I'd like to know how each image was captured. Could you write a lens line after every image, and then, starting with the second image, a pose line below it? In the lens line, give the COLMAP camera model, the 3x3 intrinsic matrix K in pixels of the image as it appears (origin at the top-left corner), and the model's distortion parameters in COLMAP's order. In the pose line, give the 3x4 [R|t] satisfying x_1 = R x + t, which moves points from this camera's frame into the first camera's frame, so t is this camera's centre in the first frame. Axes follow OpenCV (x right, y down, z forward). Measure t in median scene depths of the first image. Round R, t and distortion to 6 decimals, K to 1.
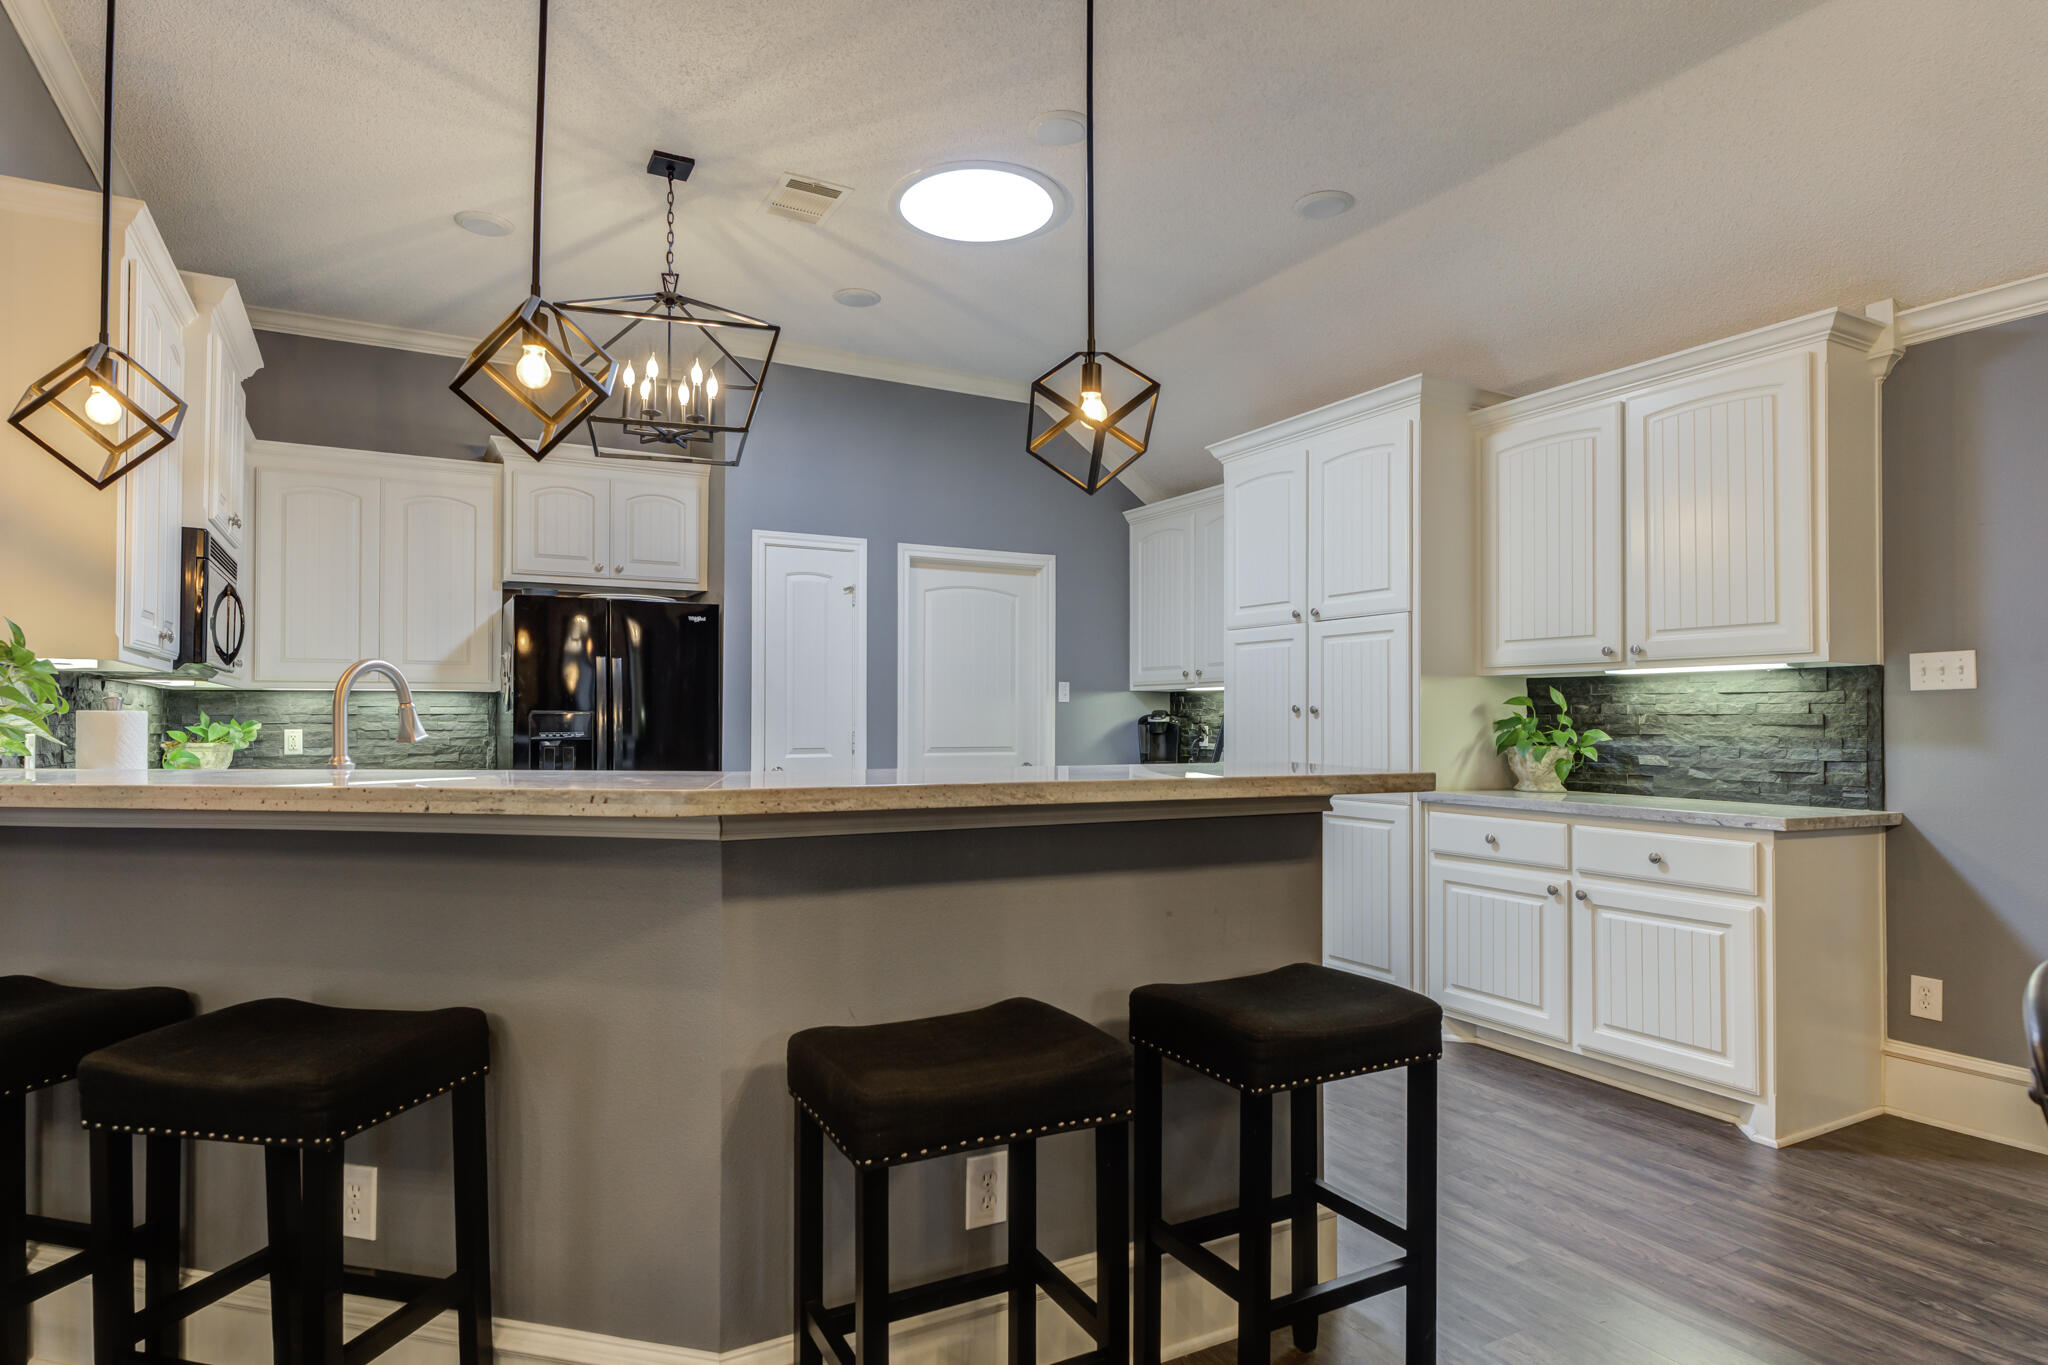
lens RADIAL K [[1093.4, 0, 1006.5], [0, 1093.4, 691.5], [0, 0, 1]] dist [0.013493, 0.000128]
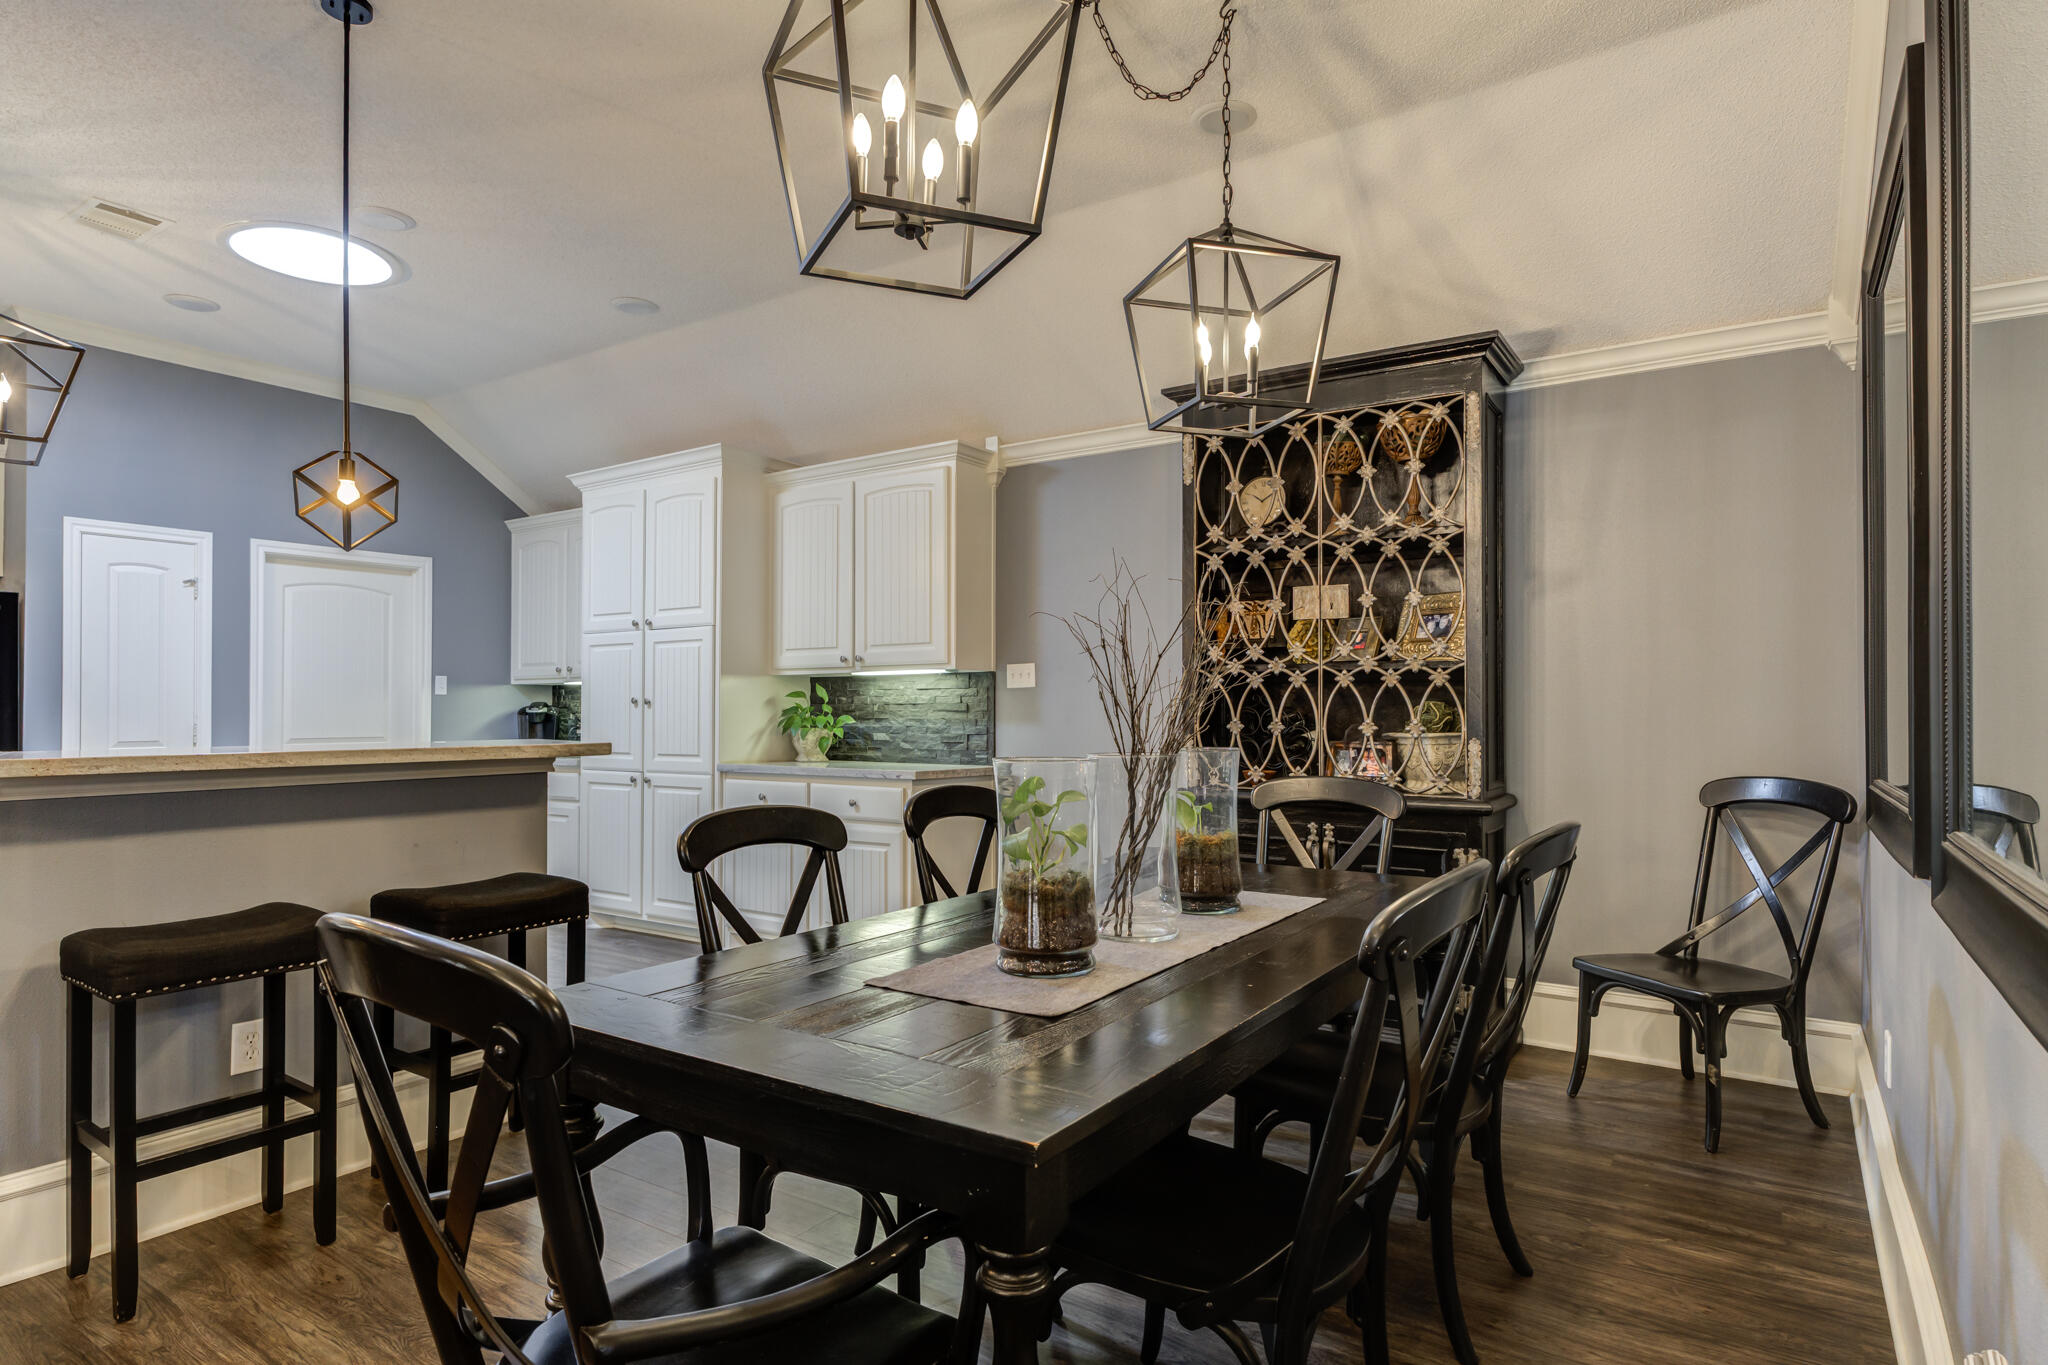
lens RADIAL K [[1093.4, 0, 996.8], [0, 1093.4, 688.0], [0, 0, 1]] dist [0.013493, 0.000128]
pose [[0.896568, 0.002410, 0.442900, 0.099371], [-0.004899, 0.999978, 0.004475, -0.006636], [-0.442880, -0.006182, 0.896560, -0.318932]]
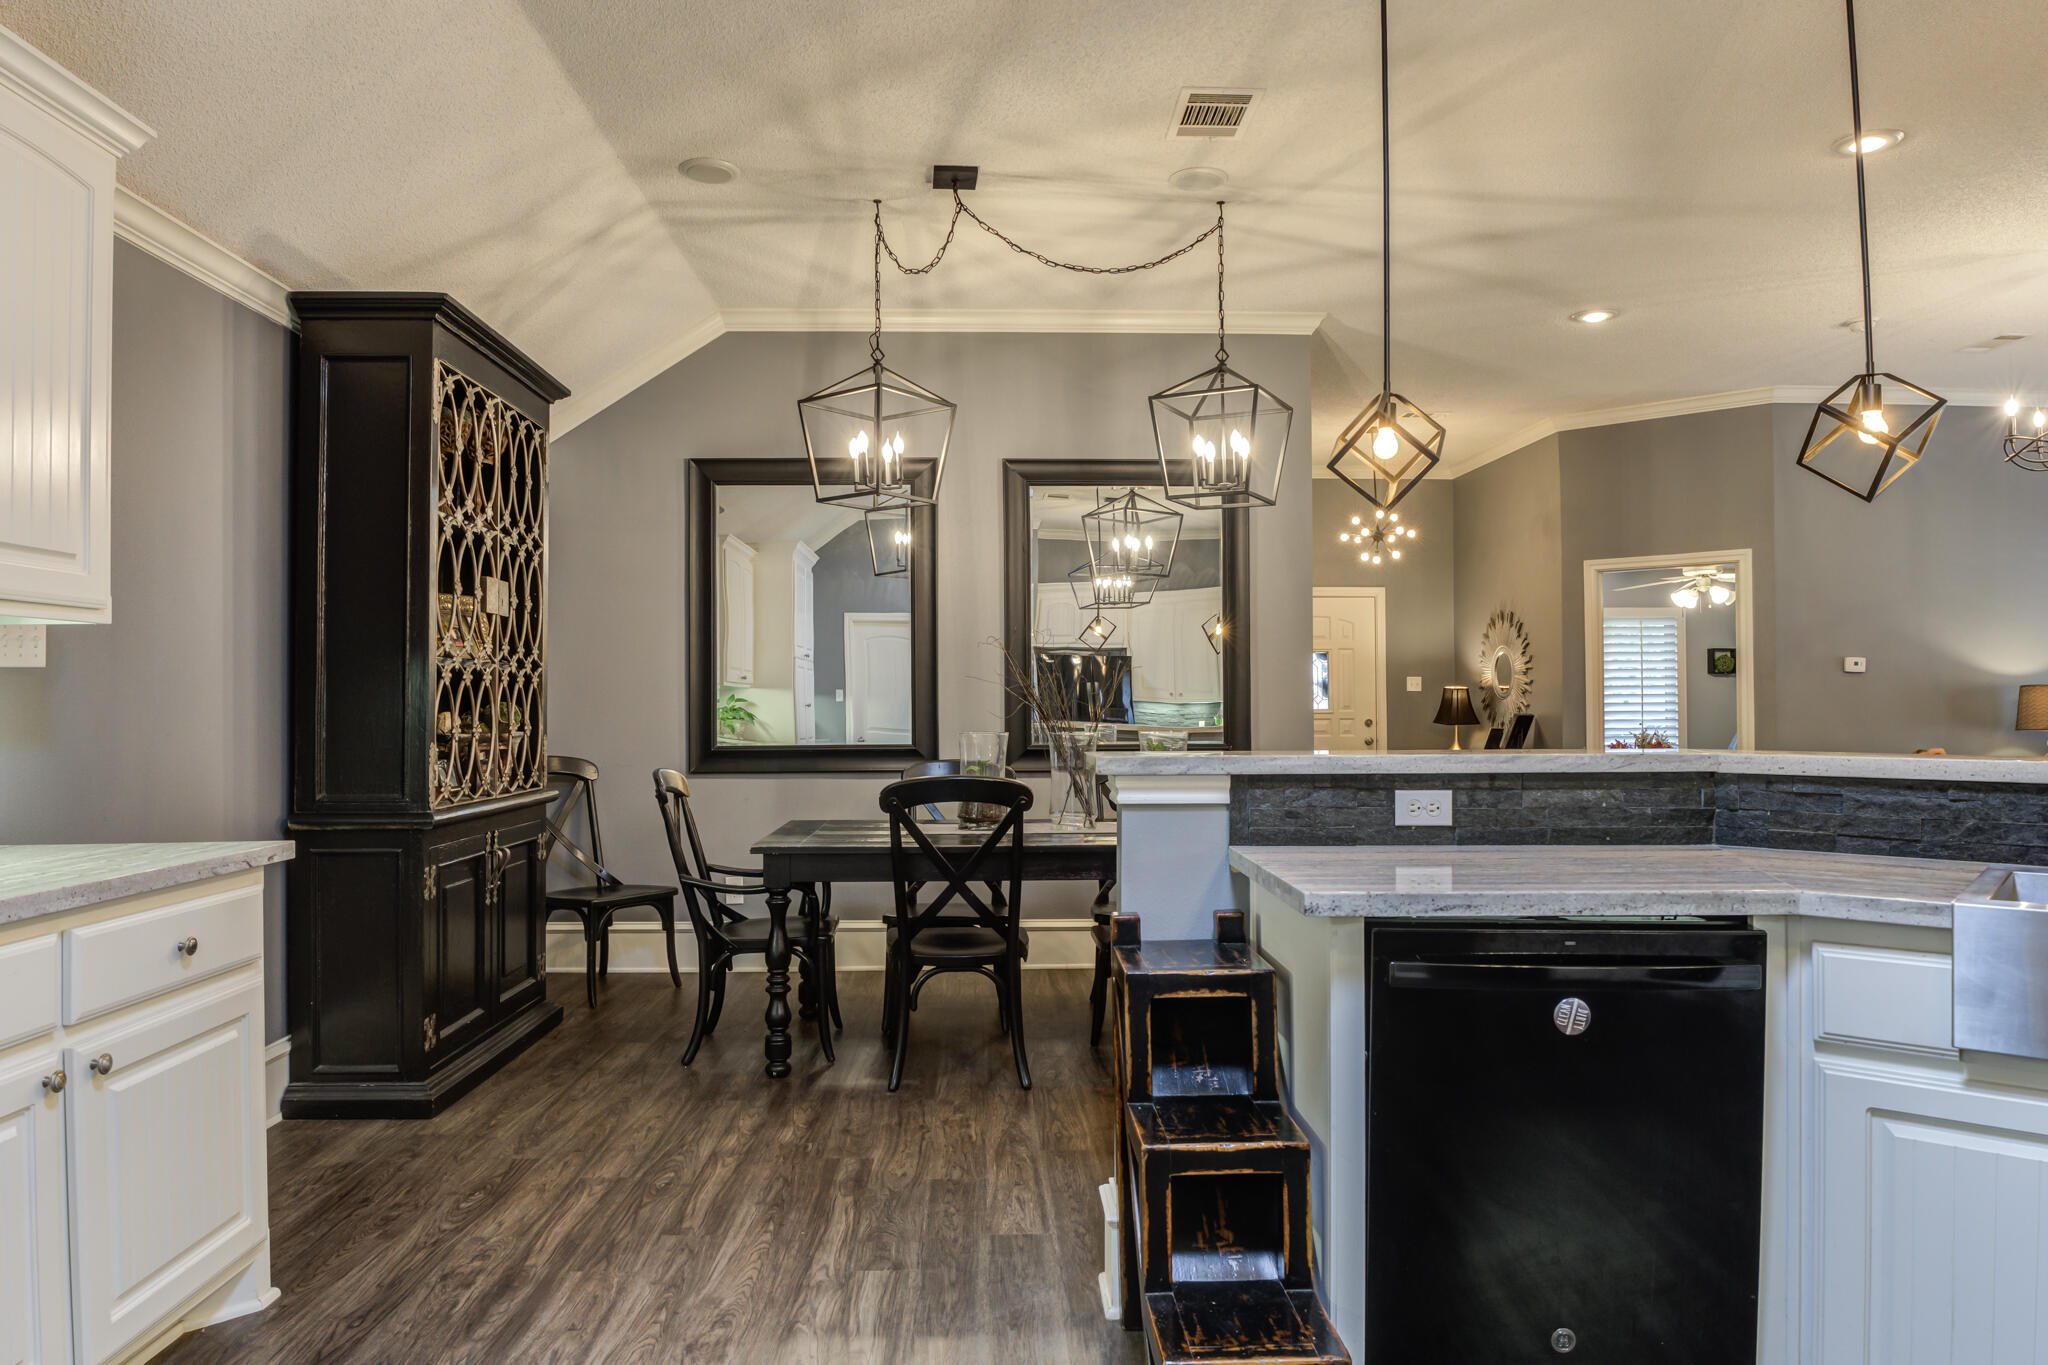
lens RADIAL K [[1326.5, 0, 1041.1], [0, 1326.5, 677.2], [0, 0, 1]] dist [-0.023153, -0.009937]
pose [[-0.891711, 0.009784, 0.452499, -0.110946], [-0.008258, 0.999248, -0.037878, 0.025714], [-0.452530, -0.037513, -0.890960, 1.183026]]
